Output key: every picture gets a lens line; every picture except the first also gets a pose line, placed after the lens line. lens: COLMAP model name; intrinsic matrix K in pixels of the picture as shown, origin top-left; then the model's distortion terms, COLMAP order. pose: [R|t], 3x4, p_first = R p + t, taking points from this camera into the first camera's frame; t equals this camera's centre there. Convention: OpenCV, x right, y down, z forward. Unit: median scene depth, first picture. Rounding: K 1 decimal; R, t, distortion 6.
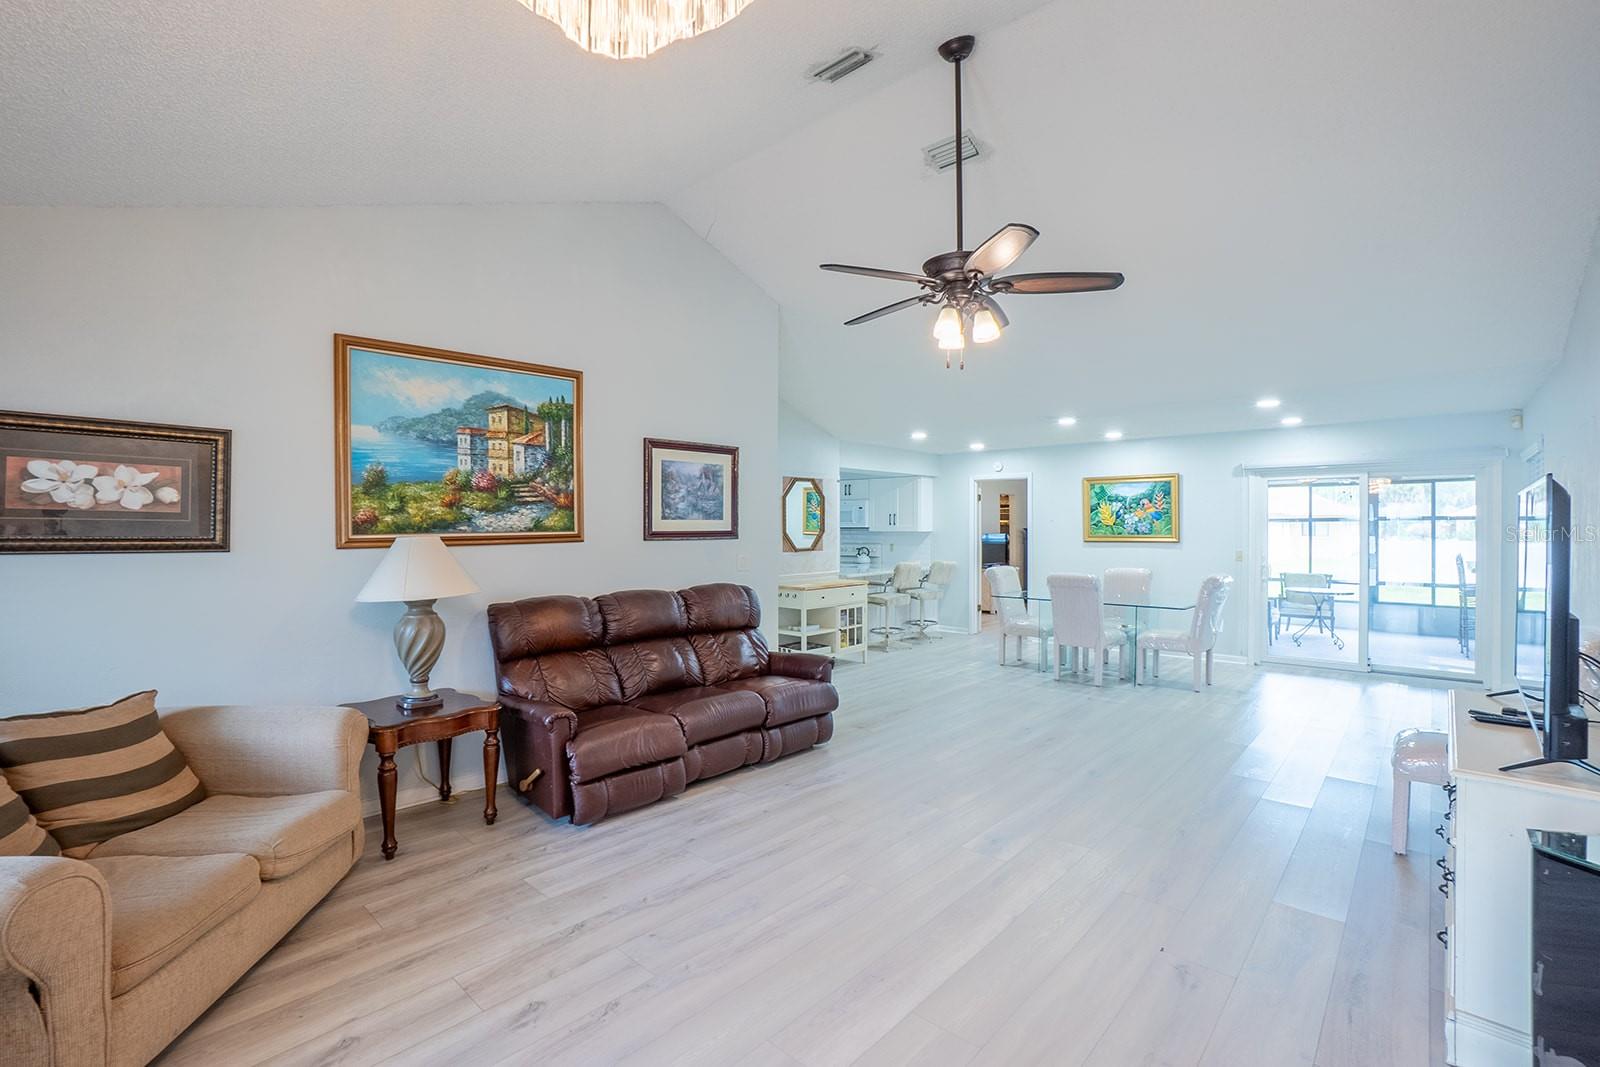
lens RADIAL K [[708.6, 0, 794.6], [0, 708.6, 532.6], [0, 0, 1]] dist [-0.042021, 0.007039]
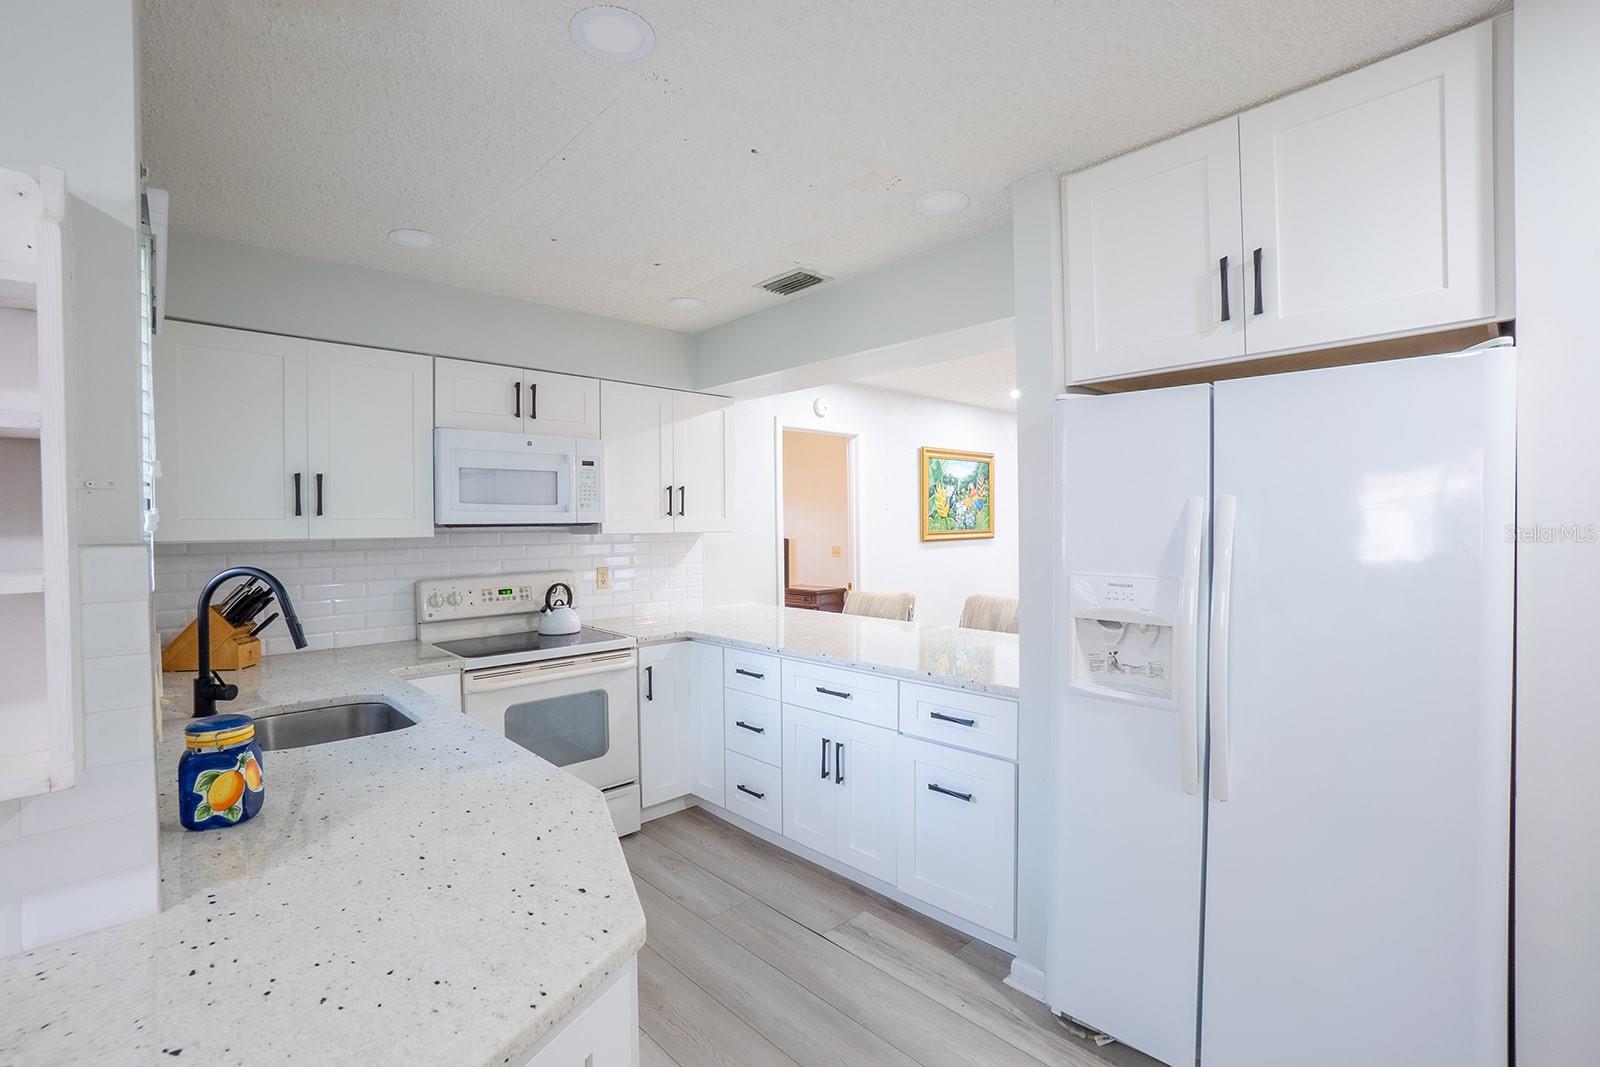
lens RADIAL K [[708.6, 0, 800.9], [0, 708.6, 530.6], [0, 0, 1]] dist [-0.042021, 0.007039]
pose [[0.074436, -0.016416, 0.997091, -0.293466], [0.009473, 0.999831, 0.015754, -0.009780], [-0.997181, 0.008273, 0.074579, 1.147517]]
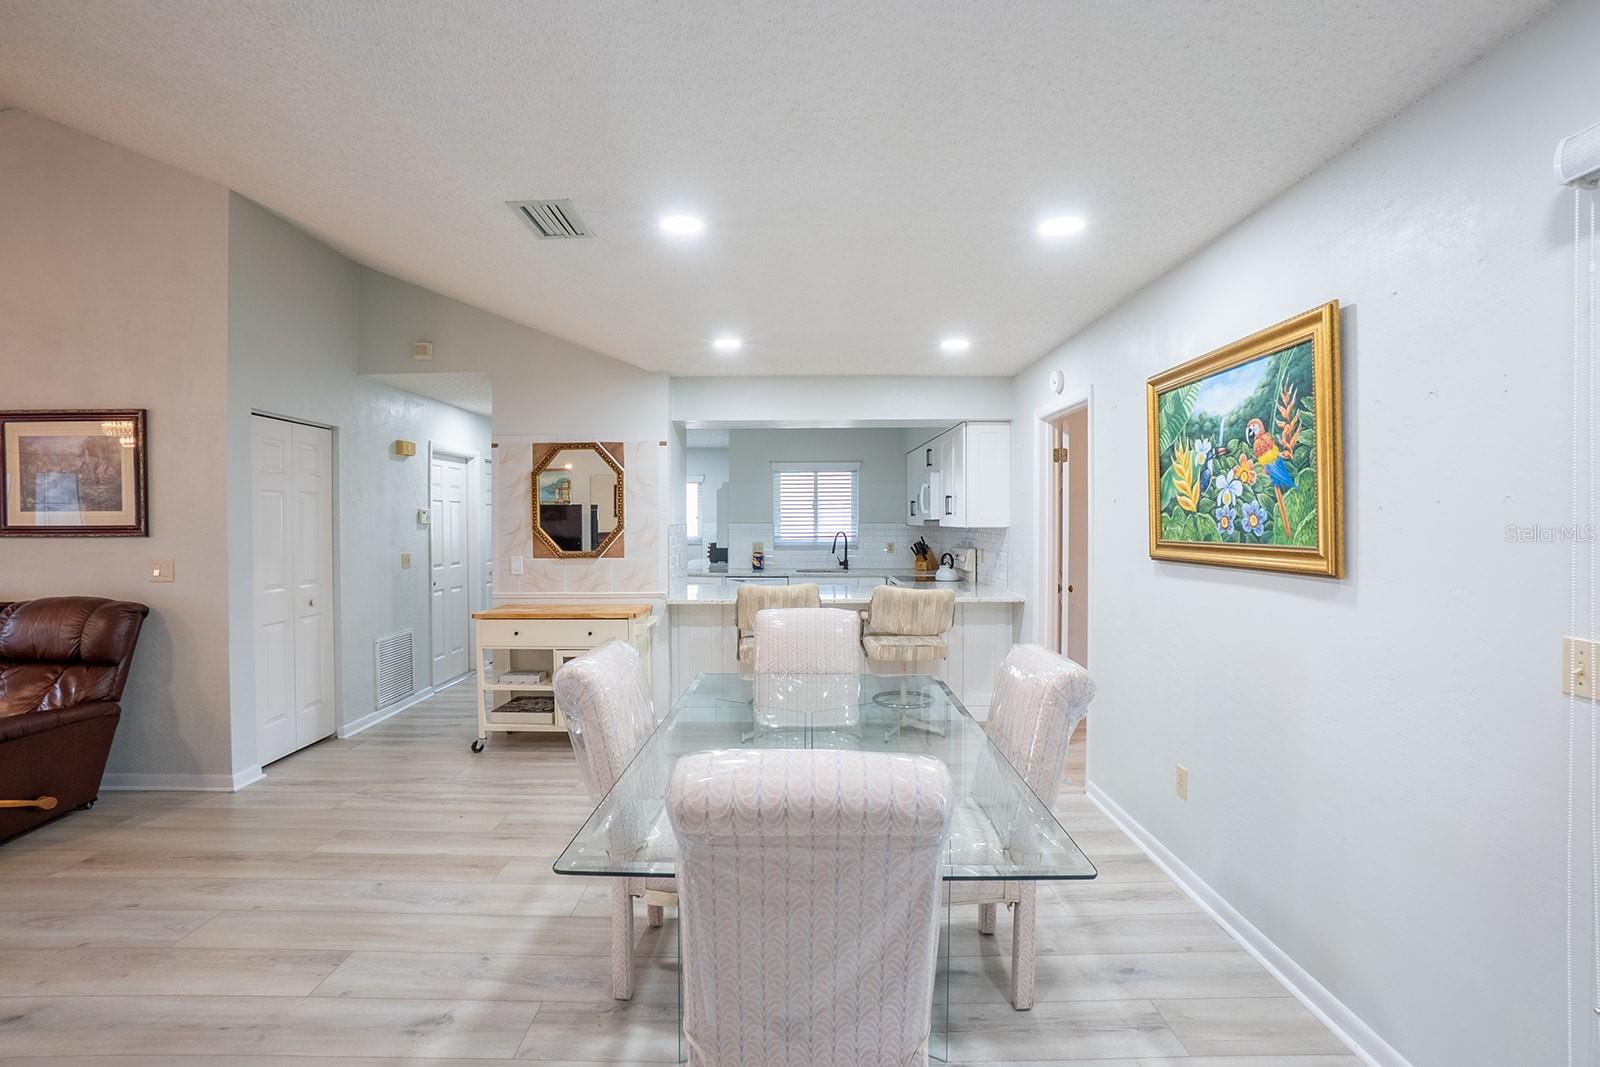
lens RADIAL K [[708.6, 0, 797.2], [0, 708.6, 525.2], [0, 0, 1]] dist [-0.042021, 0.007039]
pose [[0.683162, 0.003563, -0.730258, 0.589101], [-0.003528, 0.999993, 0.001579, -0.004243], [0.730258, 0.001498, 0.683170, 0.678731]]
